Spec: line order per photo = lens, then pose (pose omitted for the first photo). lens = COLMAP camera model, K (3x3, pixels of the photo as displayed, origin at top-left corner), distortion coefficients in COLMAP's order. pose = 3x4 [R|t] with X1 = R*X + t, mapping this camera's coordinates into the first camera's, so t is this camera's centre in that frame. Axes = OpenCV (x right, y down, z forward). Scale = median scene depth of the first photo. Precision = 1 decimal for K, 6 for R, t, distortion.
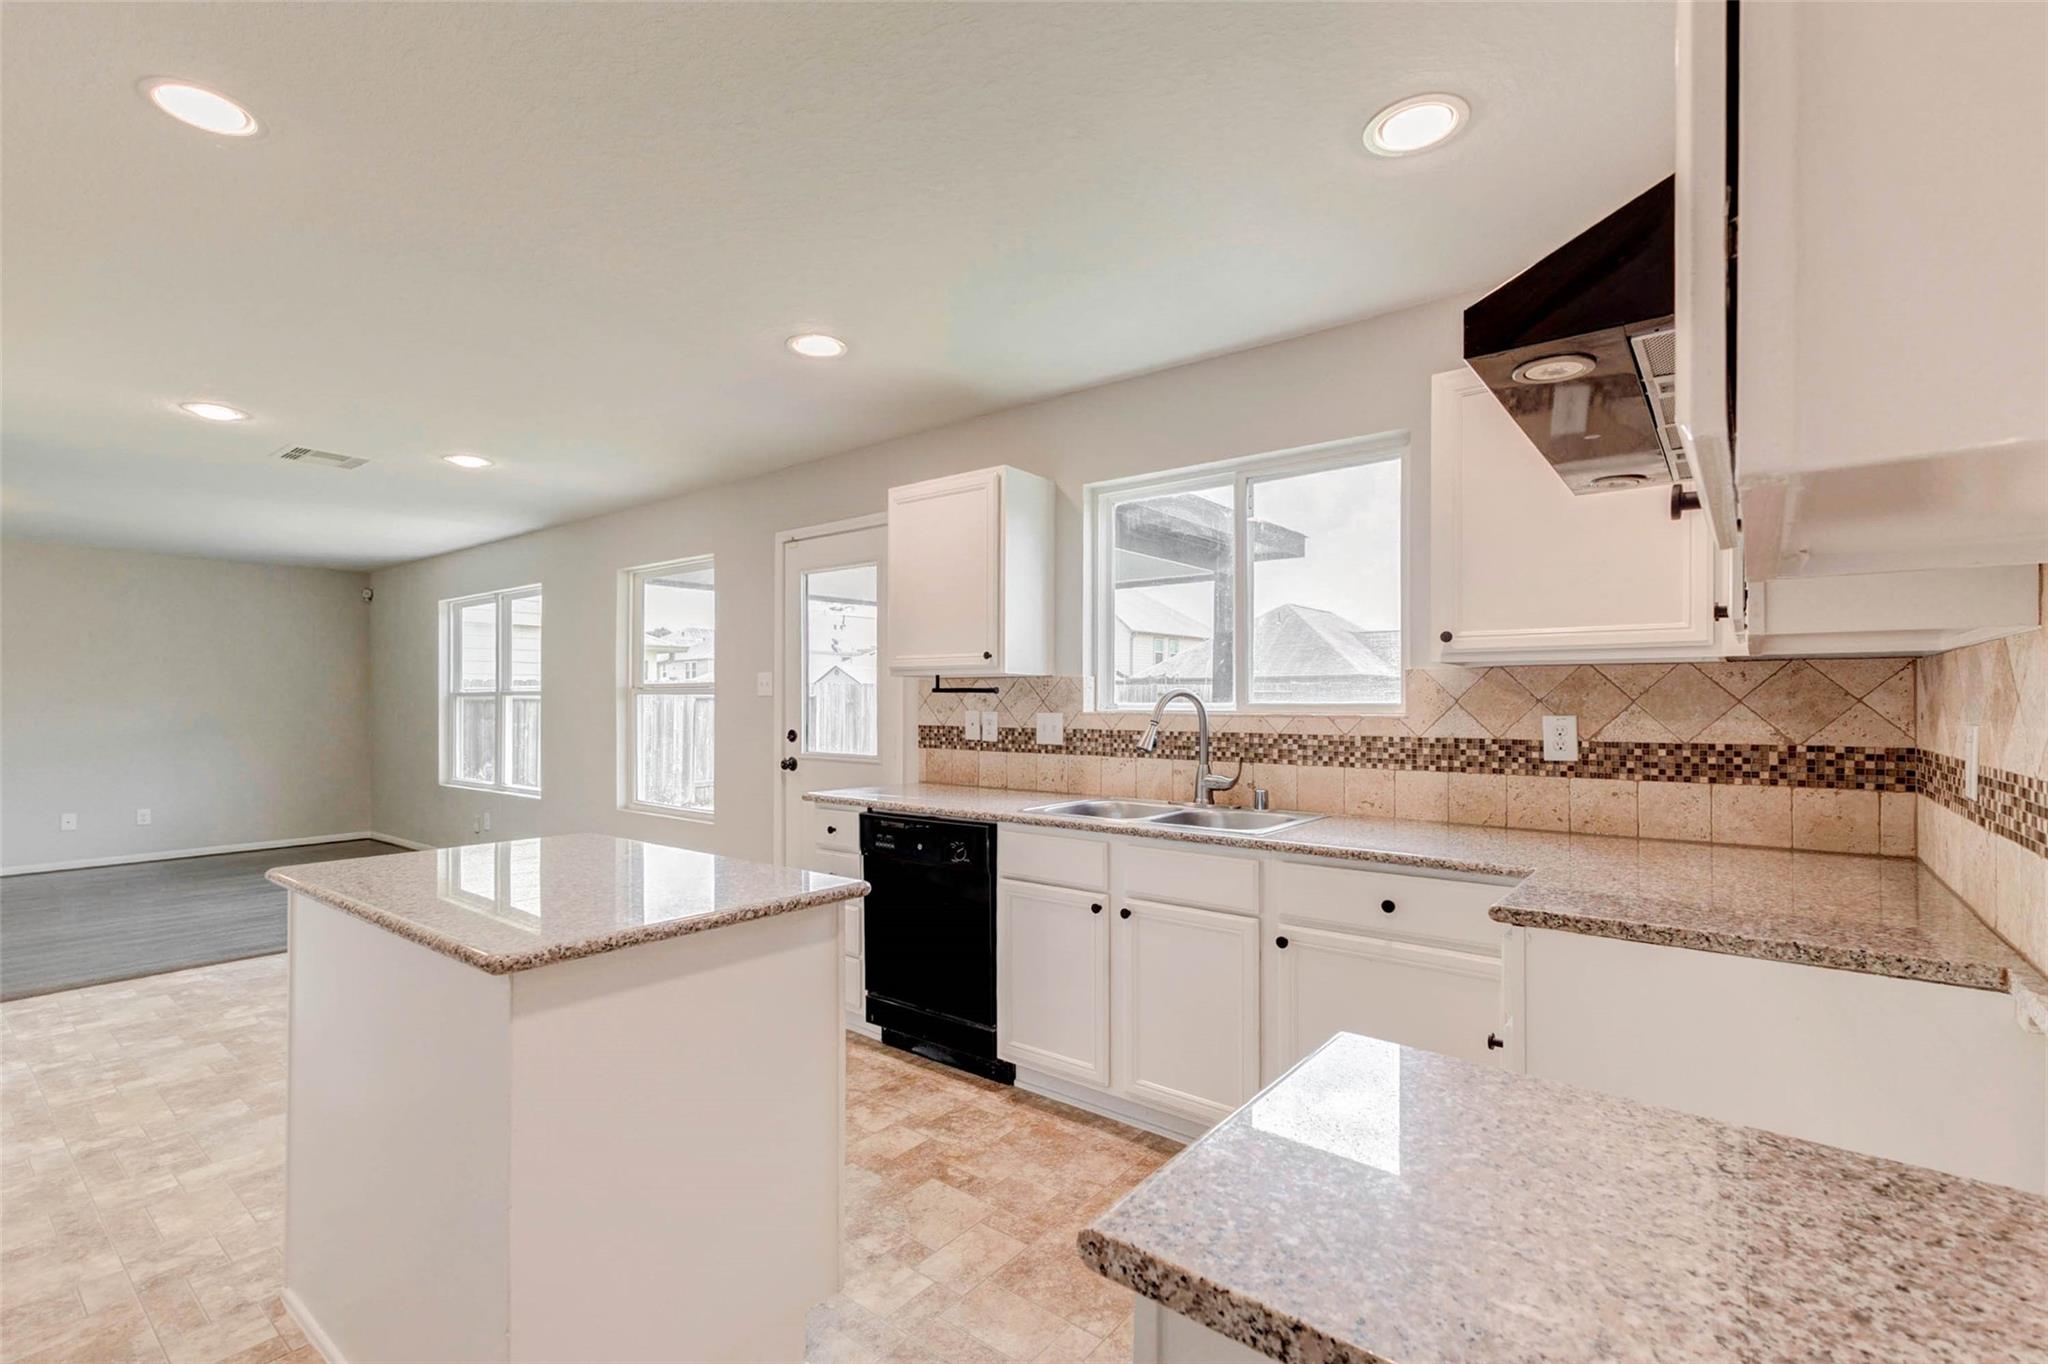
lens RADIAL K [[895.6, 0, 1035.4], [0, 895.6, 693.5], [0, 0, 1]] dist [0.001696, -0.000071]
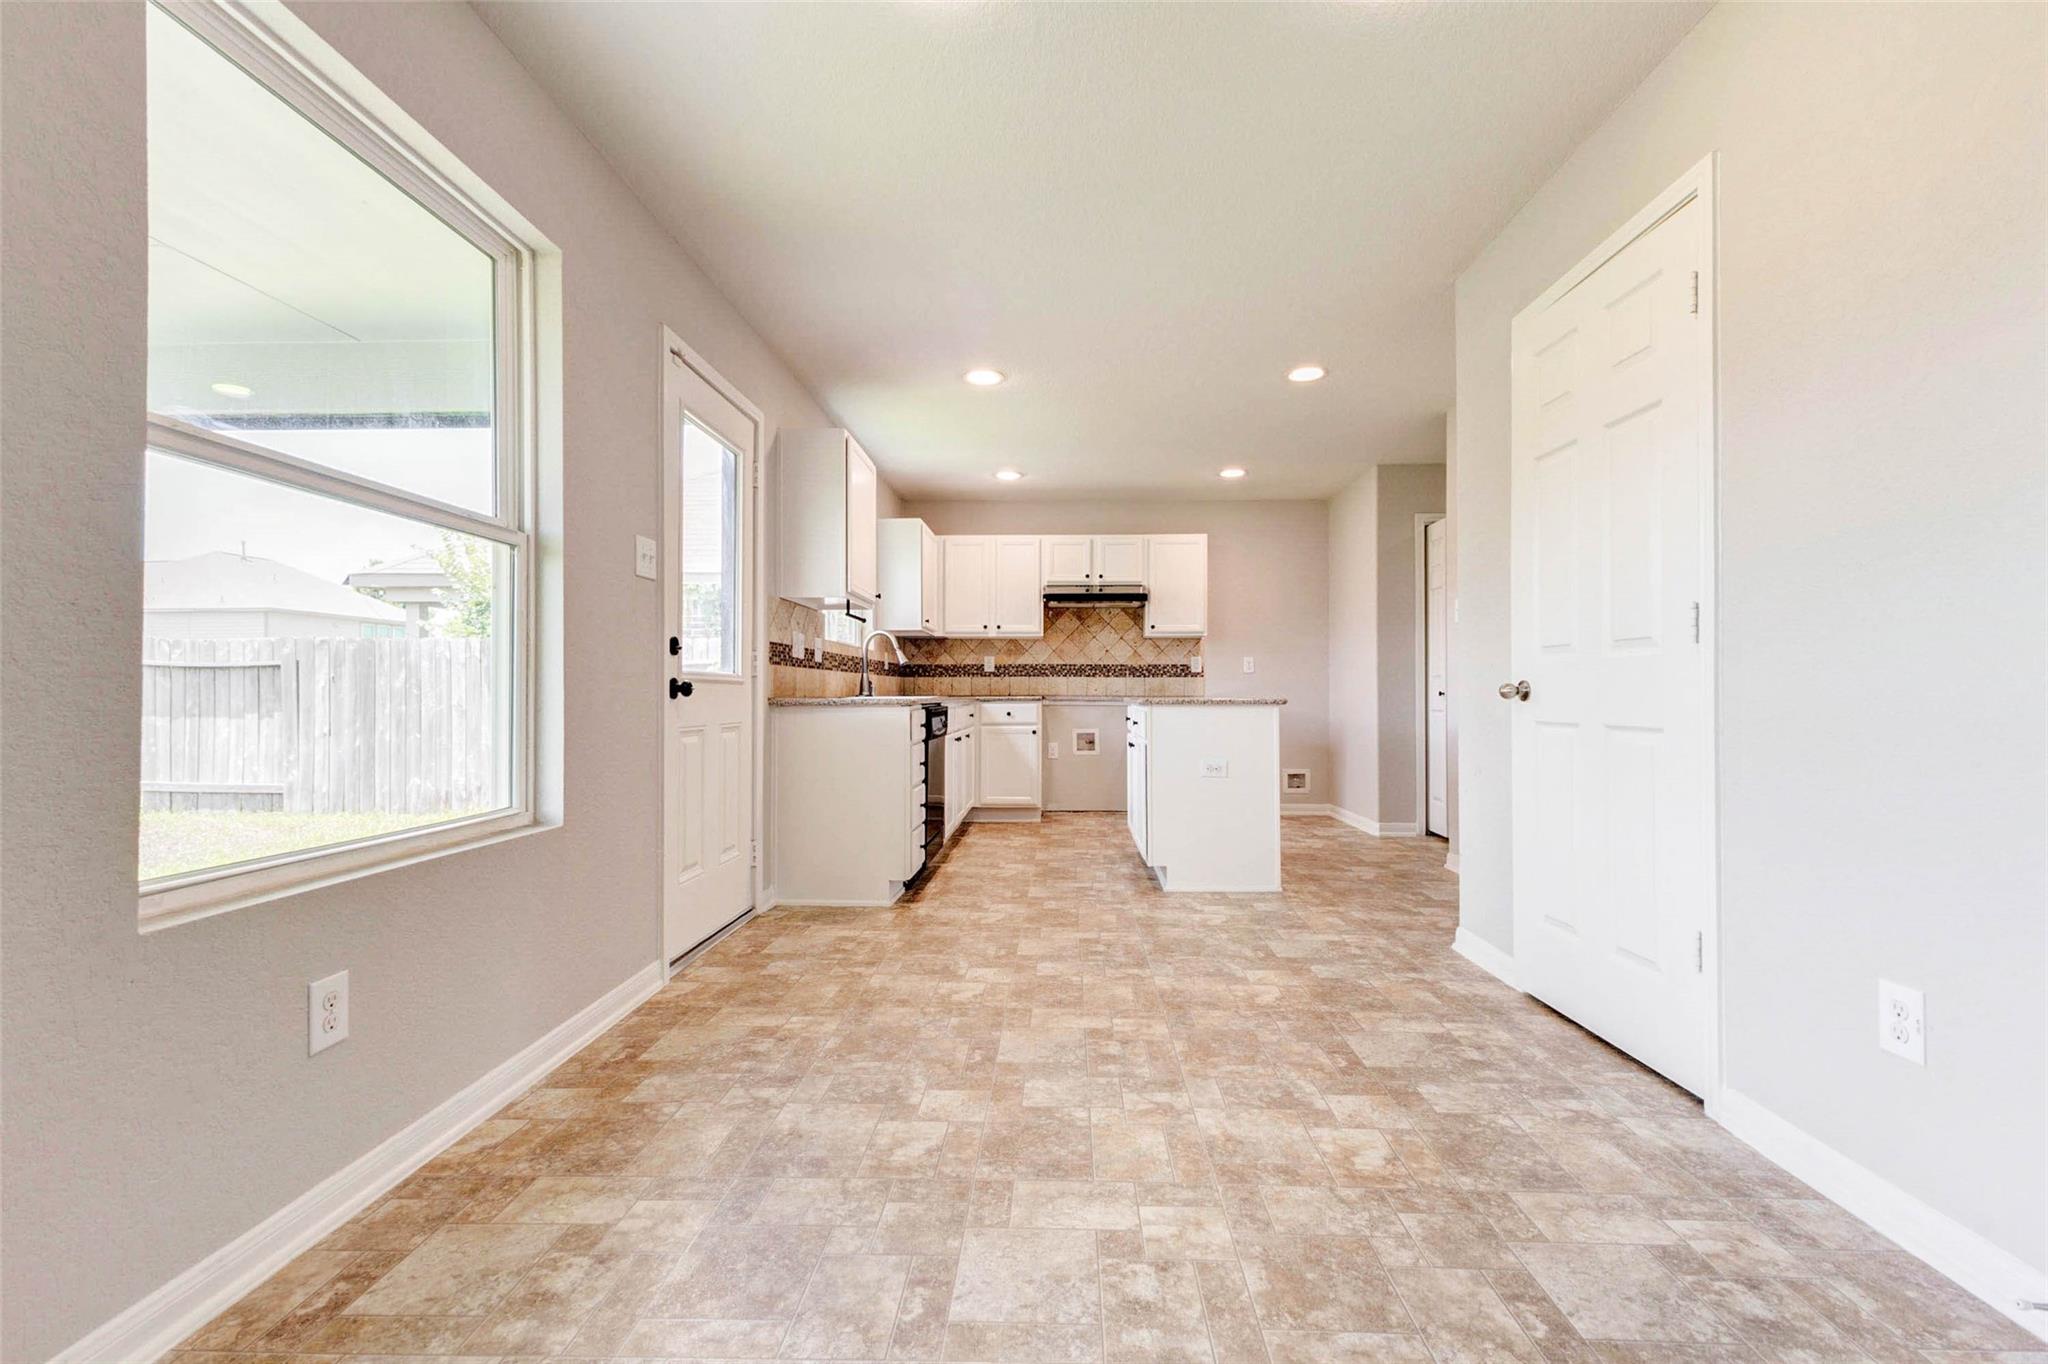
lens RADIAL K [[895.6, 0, 1035.4], [0, 895.6, 693.5], [0, 0, 1]] dist [0.001696, -0.000071]
pose [[-0.575434, 0.012926, 0.817746, -1.504408], [-0.002284, 0.999846, -0.017411, 0.145473], [-0.817845, -0.011886, -0.575316, 1.813366]]
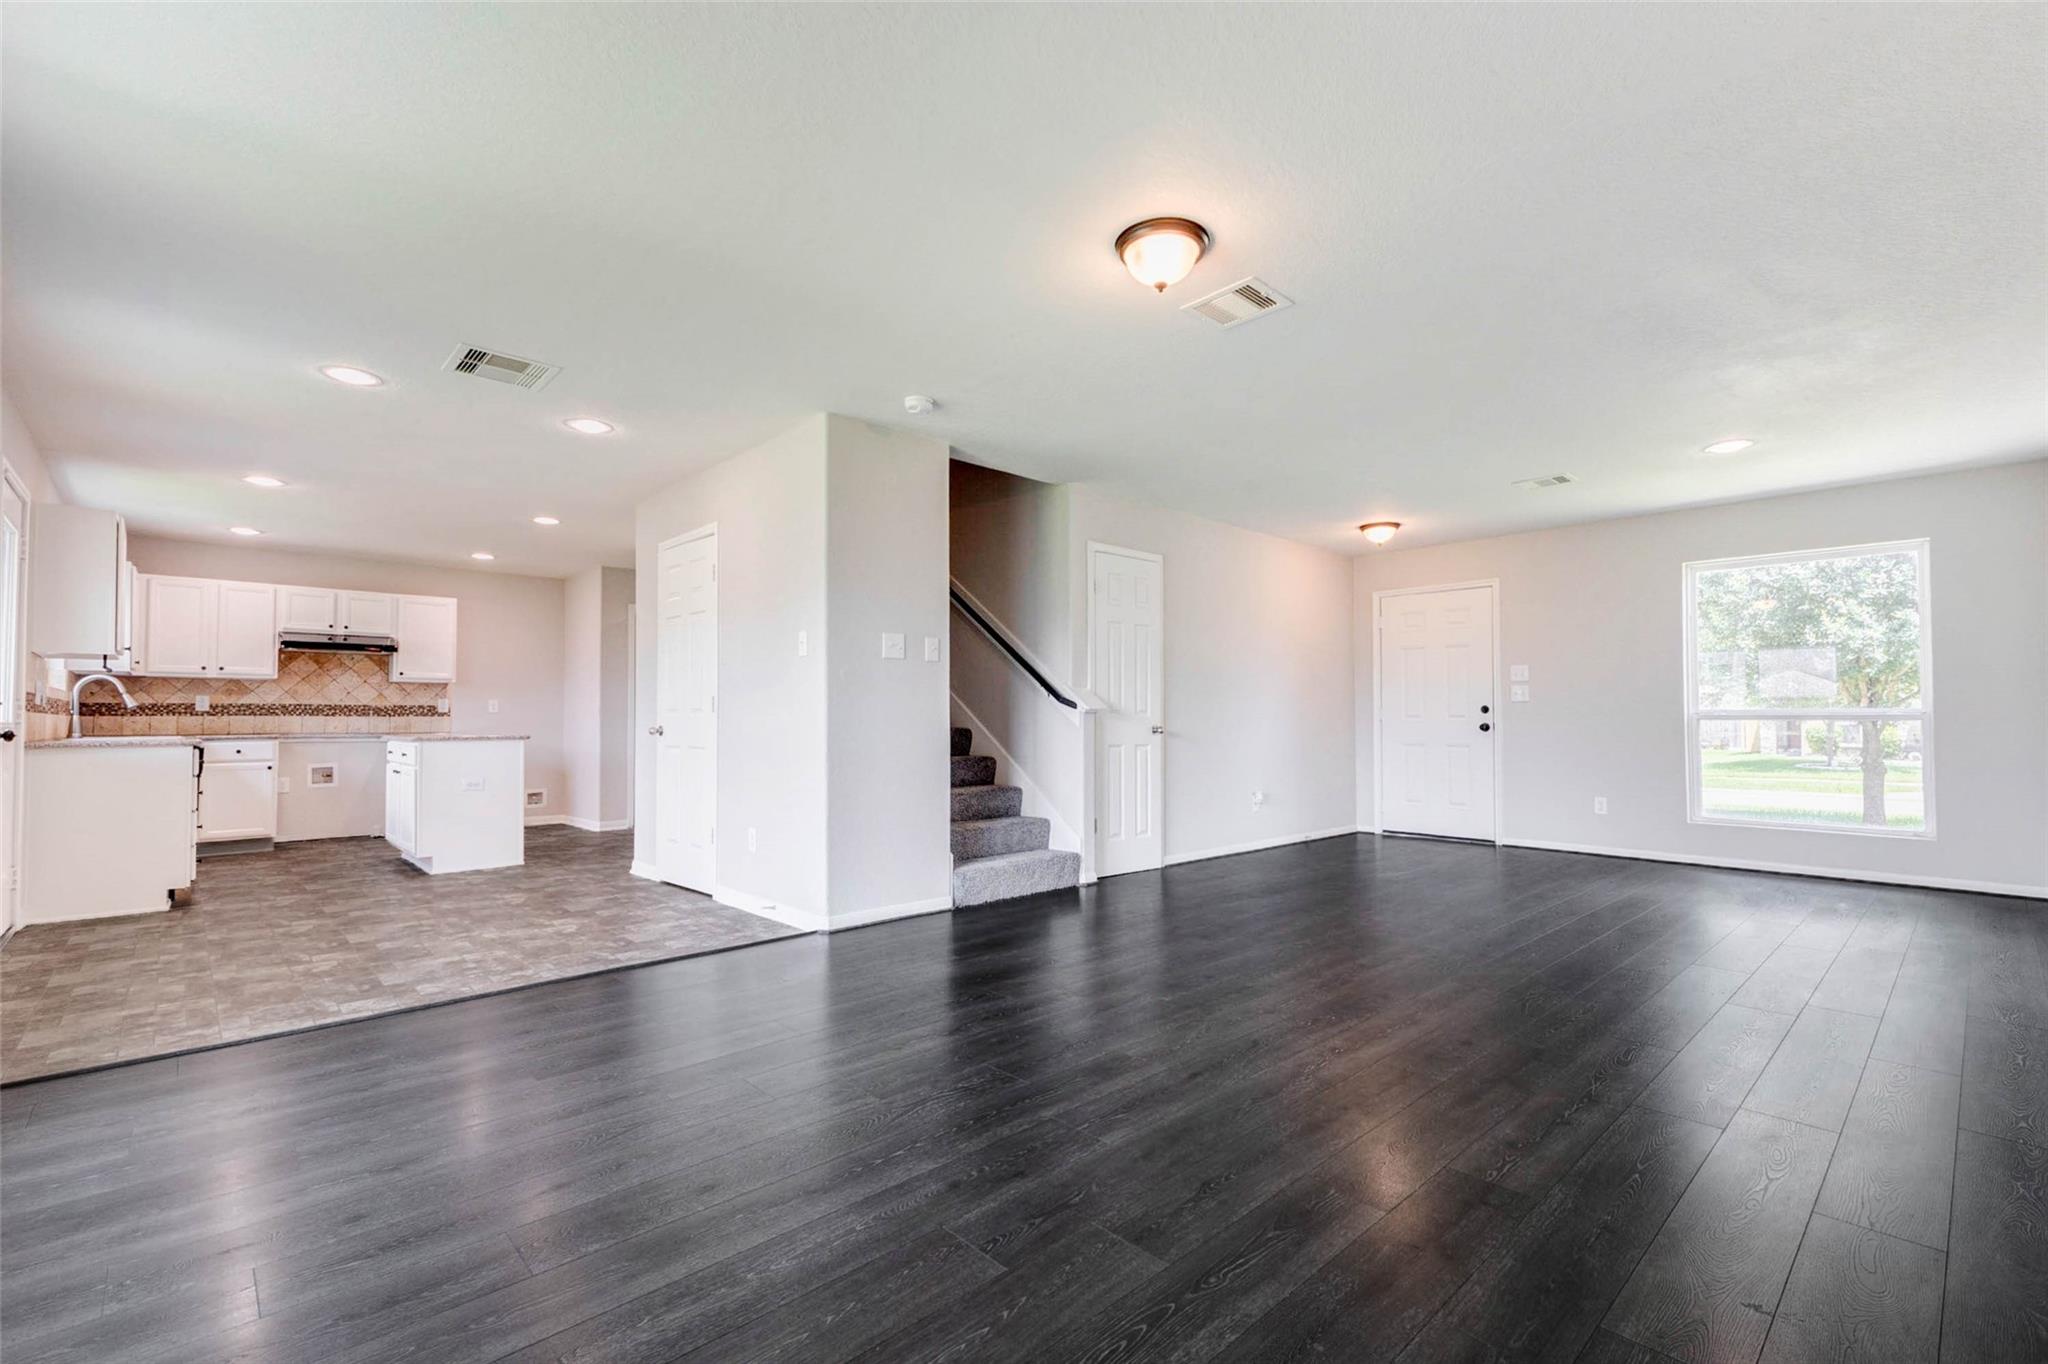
lens RADIAL K [[895.6, 0, 1035.4], [0, 895.6, 693.5], [0, 0, 1]] dist [0.001696, -0.000071]
pose [[-0.986341, 0.023739, 0.162998, -2.054991], [0.016643, 0.998859, -0.044765, 0.145216], [-0.163875, -0.041441, -0.985610, 2.507962]]
